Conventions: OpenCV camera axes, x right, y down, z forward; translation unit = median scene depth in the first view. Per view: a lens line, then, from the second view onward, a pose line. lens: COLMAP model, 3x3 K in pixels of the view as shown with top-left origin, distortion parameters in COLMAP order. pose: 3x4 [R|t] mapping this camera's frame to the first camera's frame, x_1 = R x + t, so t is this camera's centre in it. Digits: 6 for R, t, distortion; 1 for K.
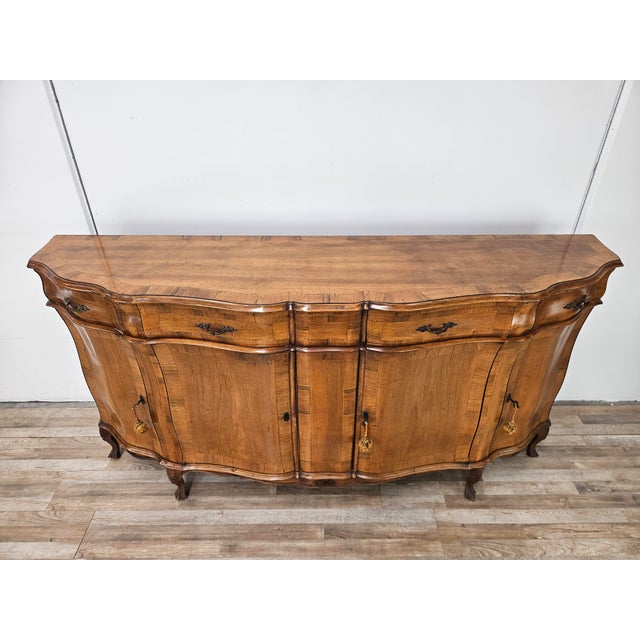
lens RADIAL K [[438.4, 0, 322.4], [0, 438.4, 315.5], [0, 0, 1]] dist [0.042638, -0.048309]
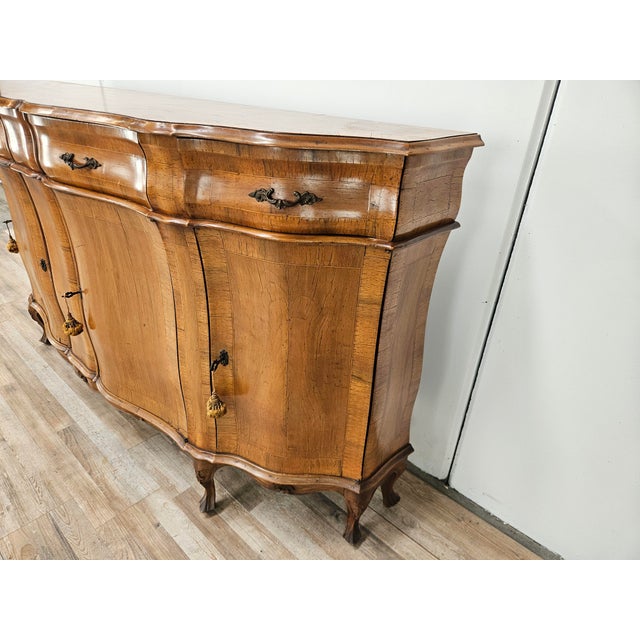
lens RADIAL K [[438.4, 0, 325.2], [0, 438.4, 326.0], [0, 0, 1]] dist [0.042638, -0.048309]
pose [[0.730174, 0.366406, -0.576708, 0.818843], [-0.416592, 0.907757, 0.049285, 0.054007], [0.541569, 0.204265, 0.815462, 0.536947]]
